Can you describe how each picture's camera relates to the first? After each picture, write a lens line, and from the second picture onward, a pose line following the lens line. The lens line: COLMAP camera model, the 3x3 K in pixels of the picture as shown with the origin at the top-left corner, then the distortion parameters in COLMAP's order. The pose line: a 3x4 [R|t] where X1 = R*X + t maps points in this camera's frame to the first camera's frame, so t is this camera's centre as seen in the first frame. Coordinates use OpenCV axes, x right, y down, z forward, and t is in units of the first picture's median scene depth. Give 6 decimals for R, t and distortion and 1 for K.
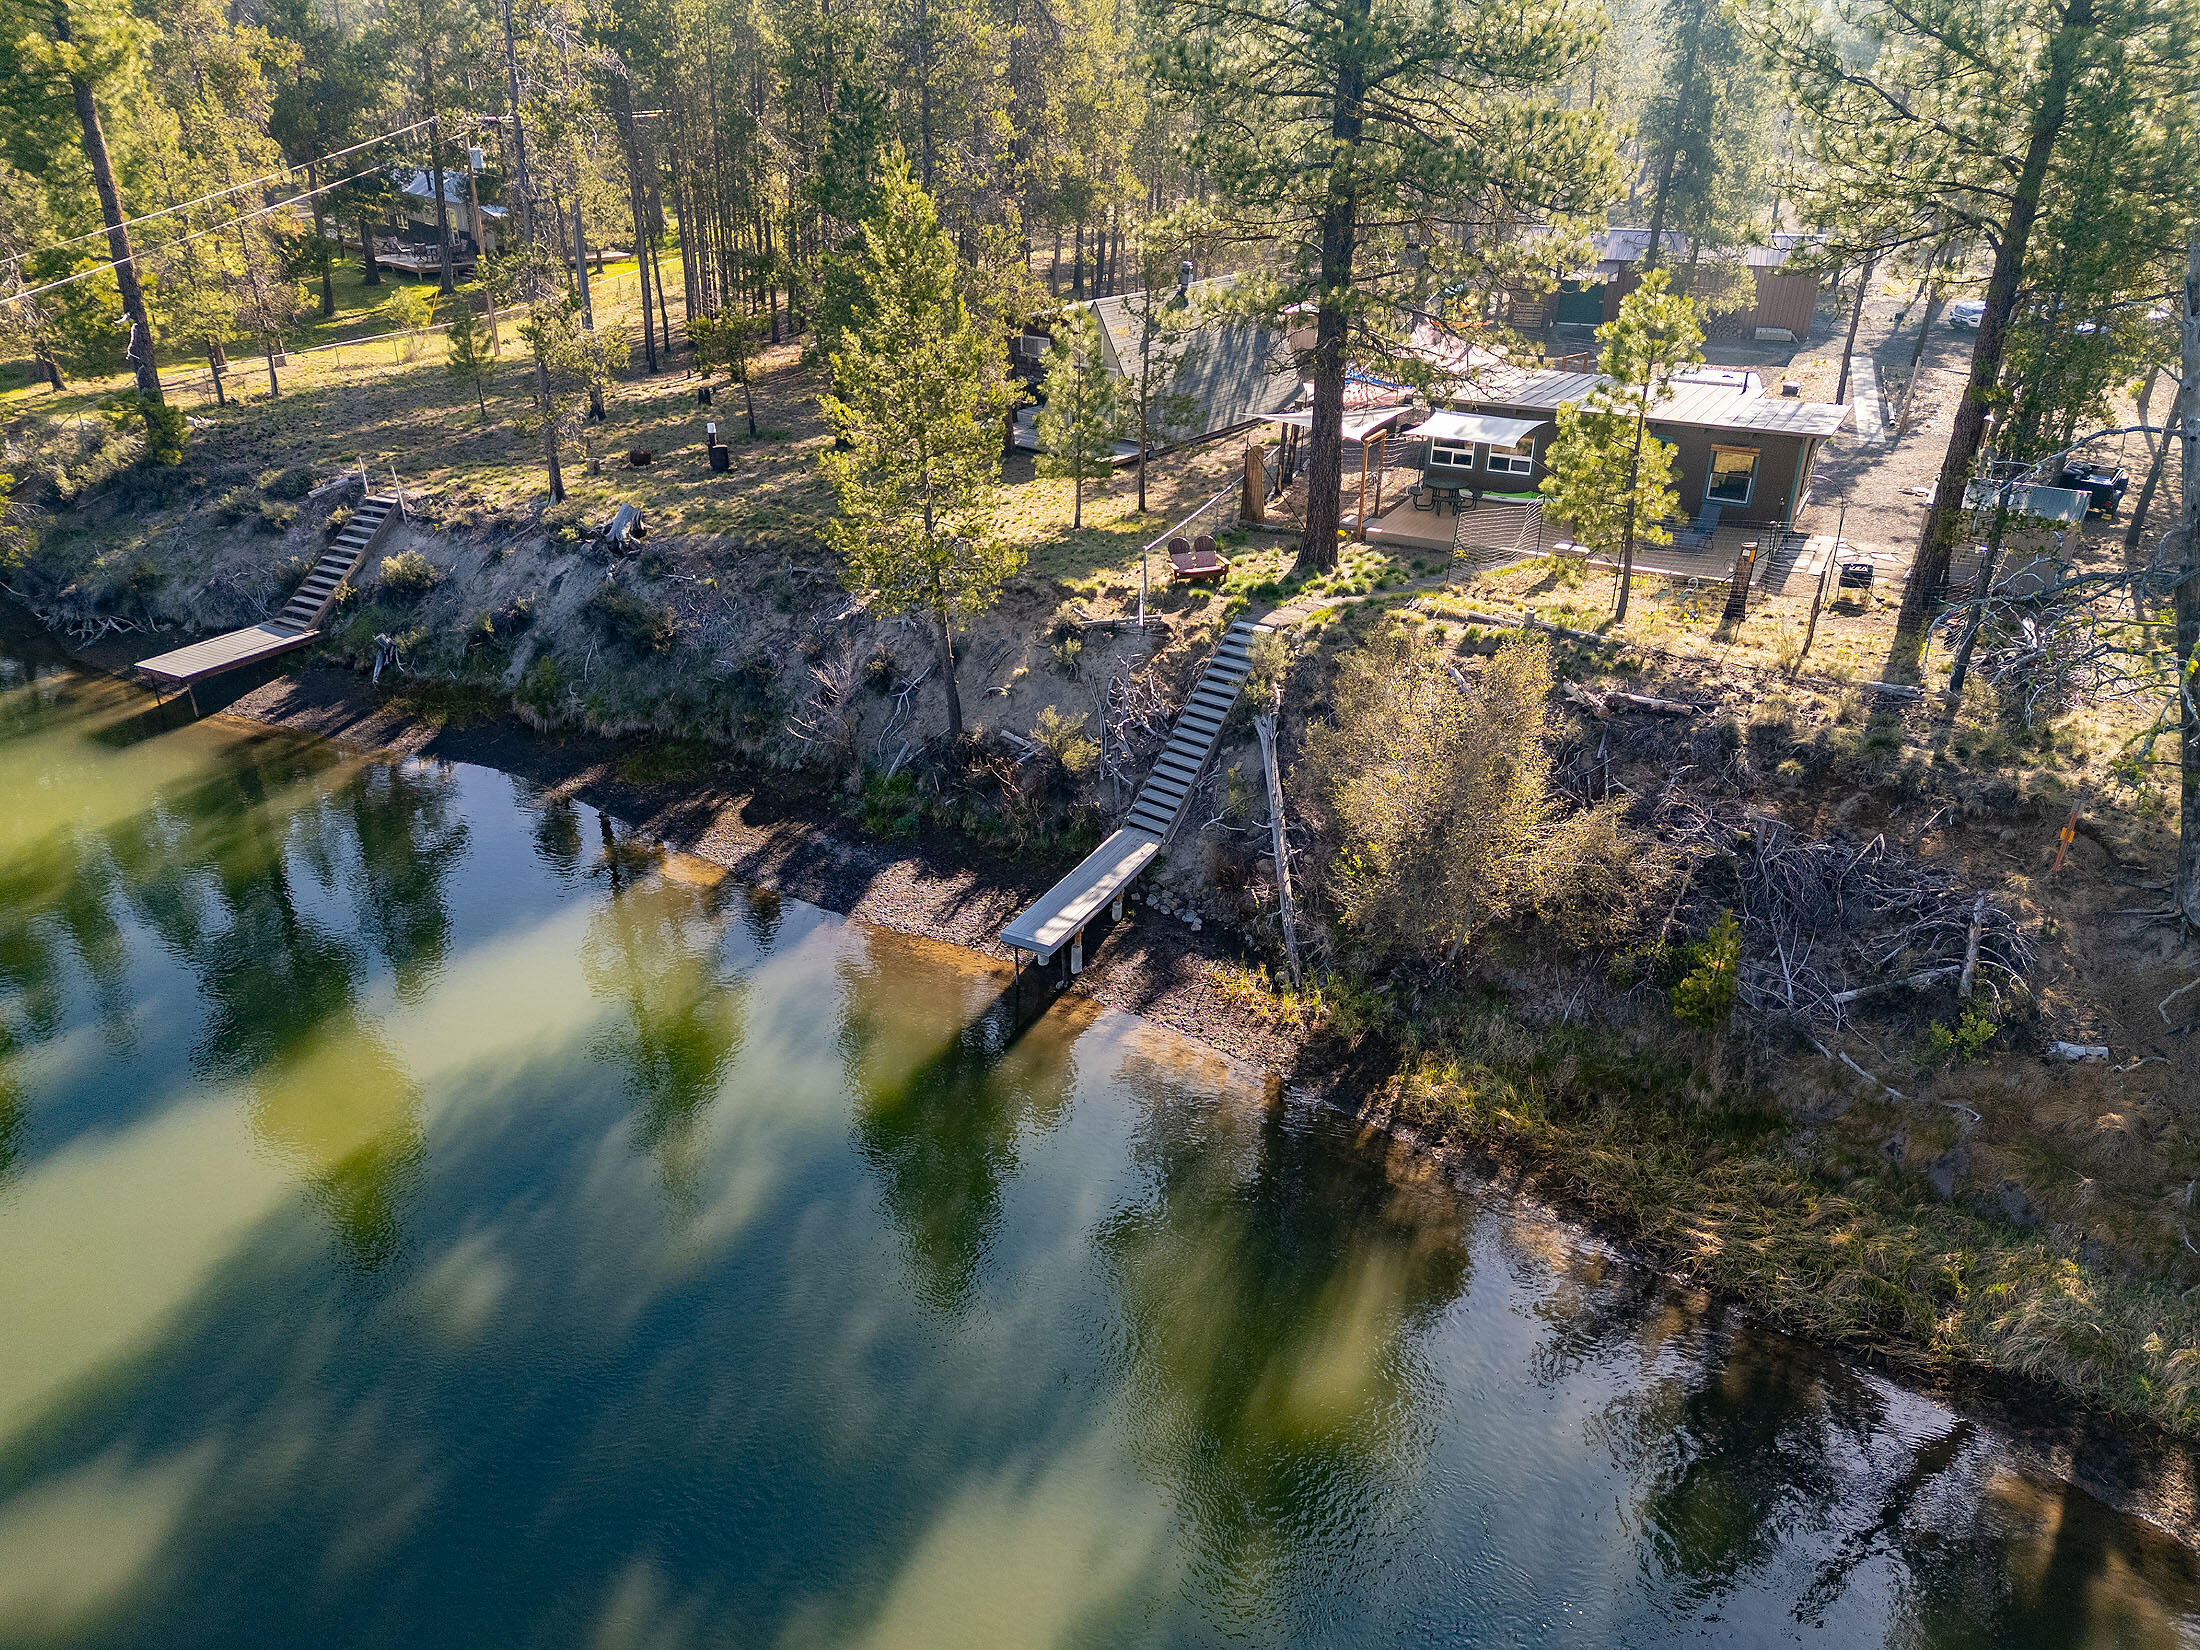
lens RADIAL K [[1530.4, 0, 1069.0], [0, 1530.4, 833.5], [0, 0, 1]] dist [0.116601, -0.123659]
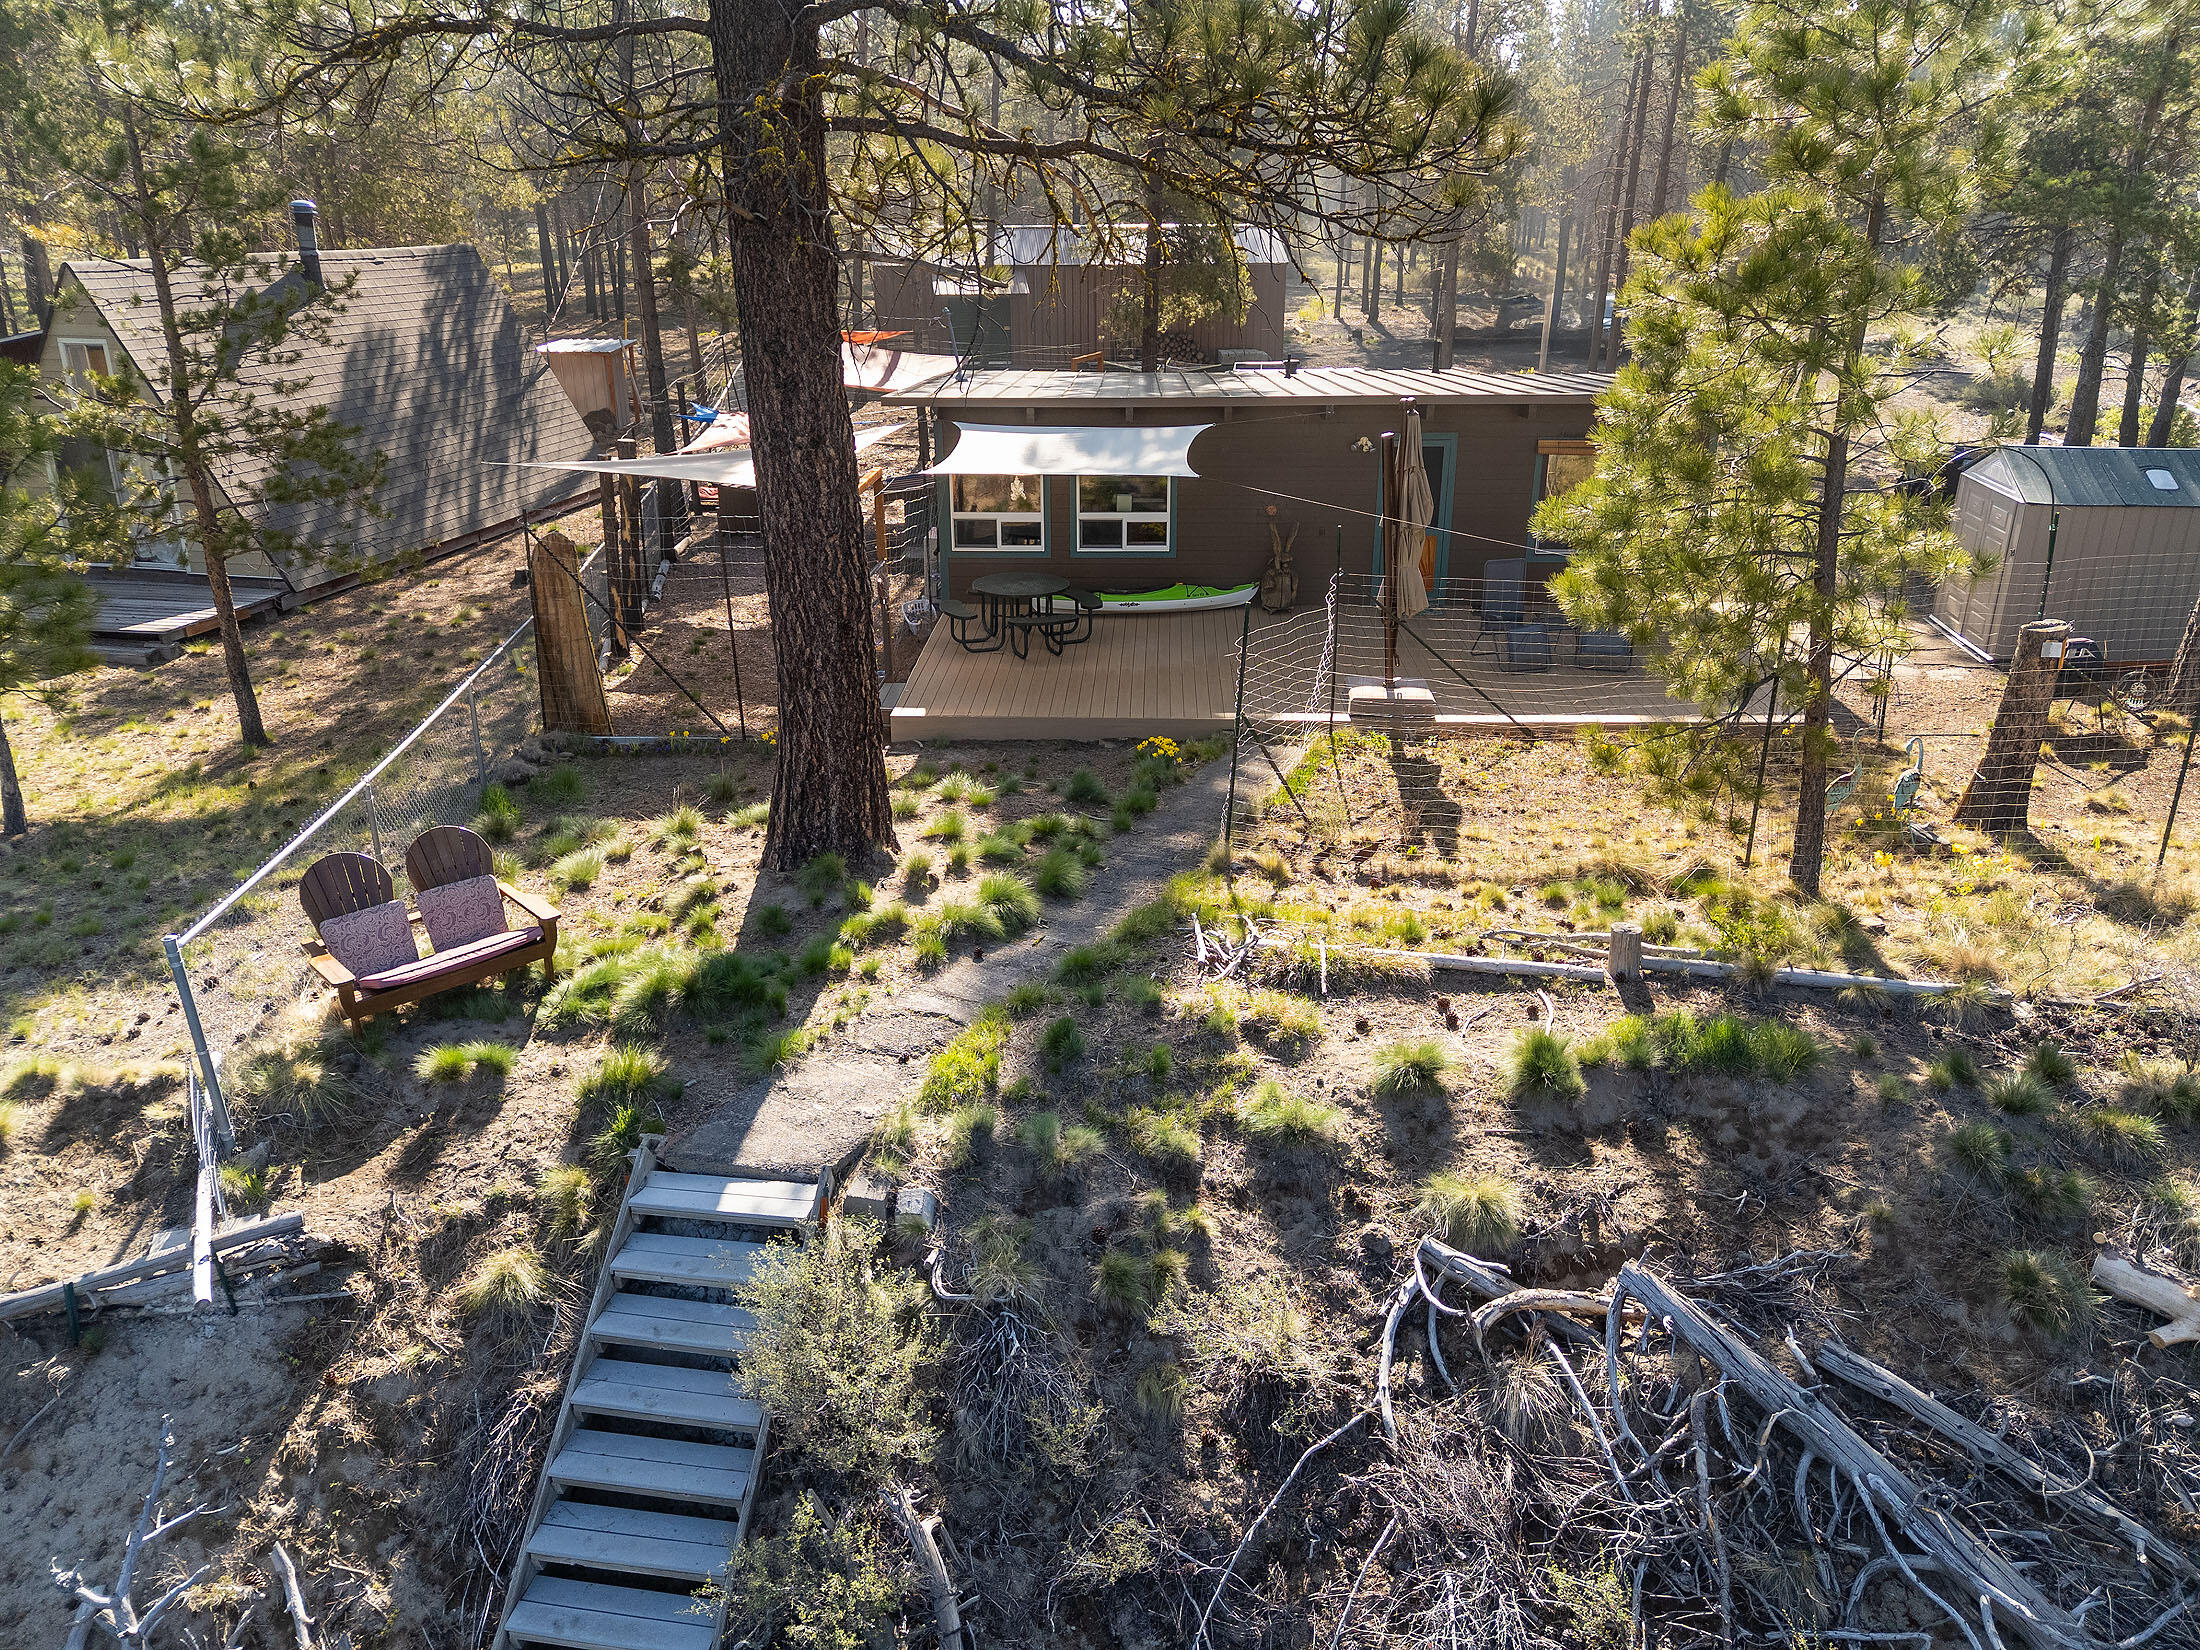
lens RADIAL K [[1530.4, 0, 1069.0], [0, 1530.4, 833.5], [0, 0, 1]] dist [0.116601, -0.123659]
pose [[0.891073, -0.177316, 0.417790, 0.070590], [0.213835, 0.975973, -0.041856, -0.153707], [-0.400330, 0.126635, 0.907579, 0.687207]]
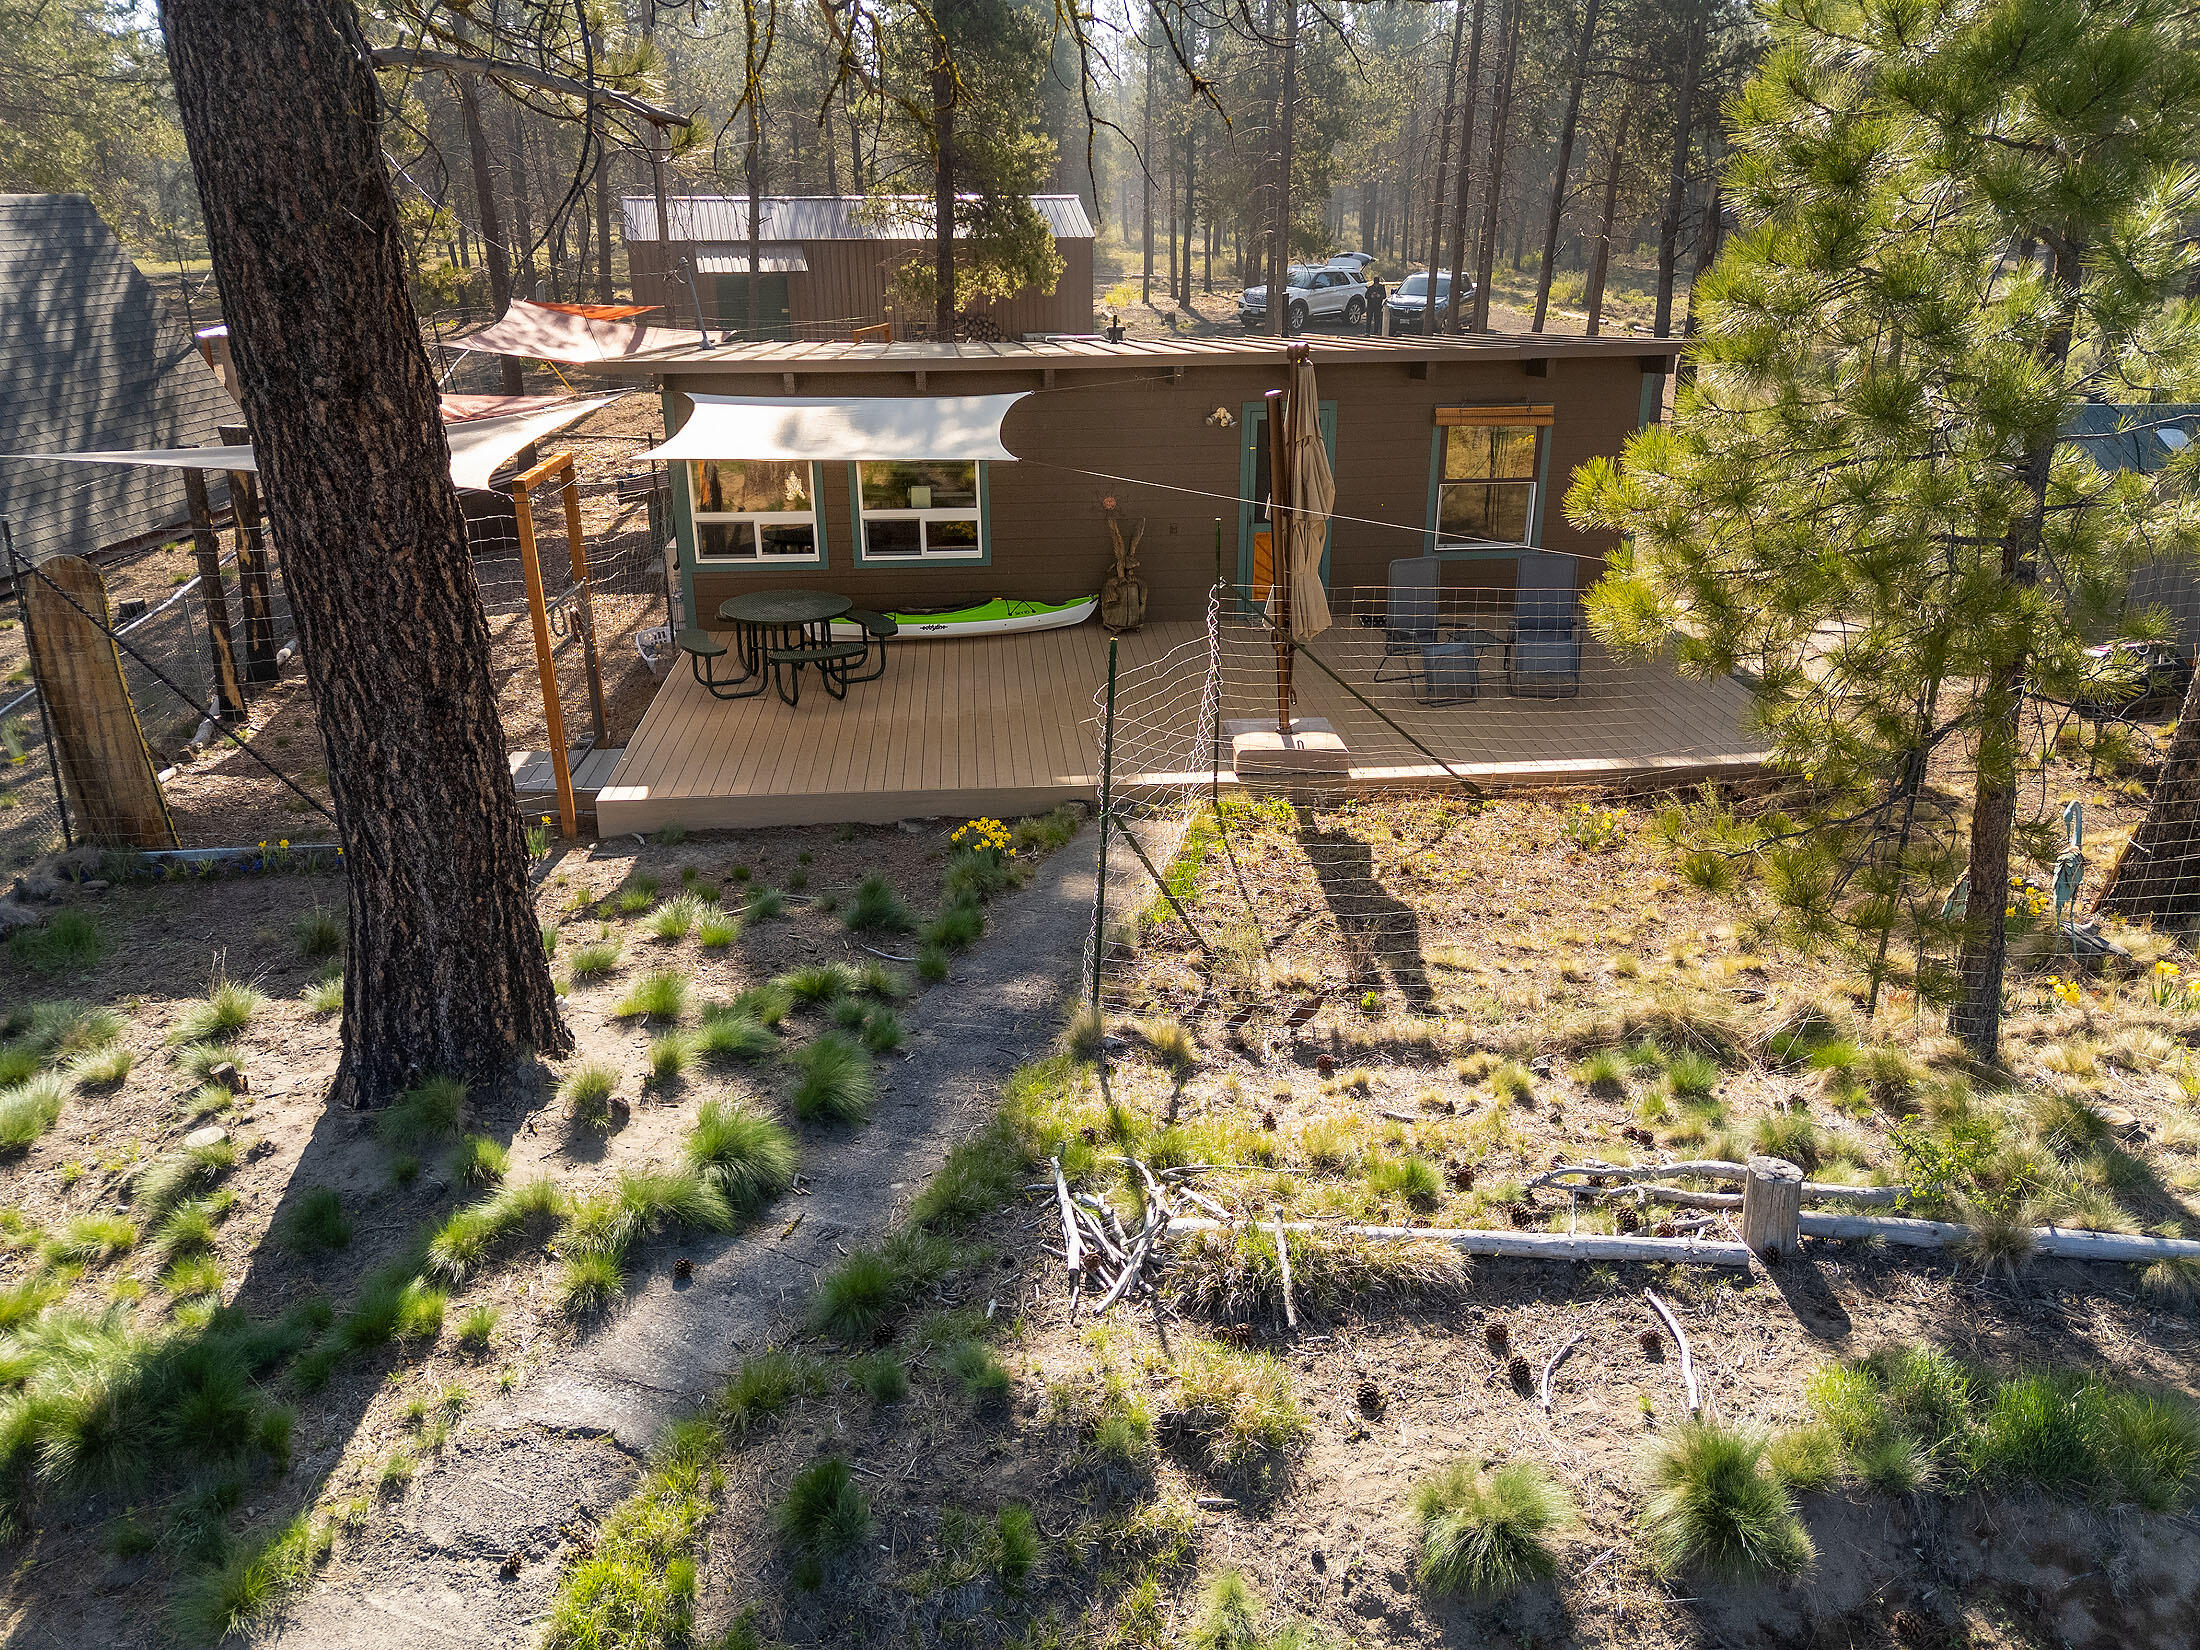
lens RADIAL K [[1537.7, 0, 1058.2], [0, 1537.7, 823.4], [0, 0, 1]] dist [0.053306, 0.000384]
pose [[0.831718, -0.213230, 0.512619, 0.129479], [0.262440, 0.964636, -0.024553, -0.178739], [-0.489256, 0.154952, 0.858265, 0.787346]]
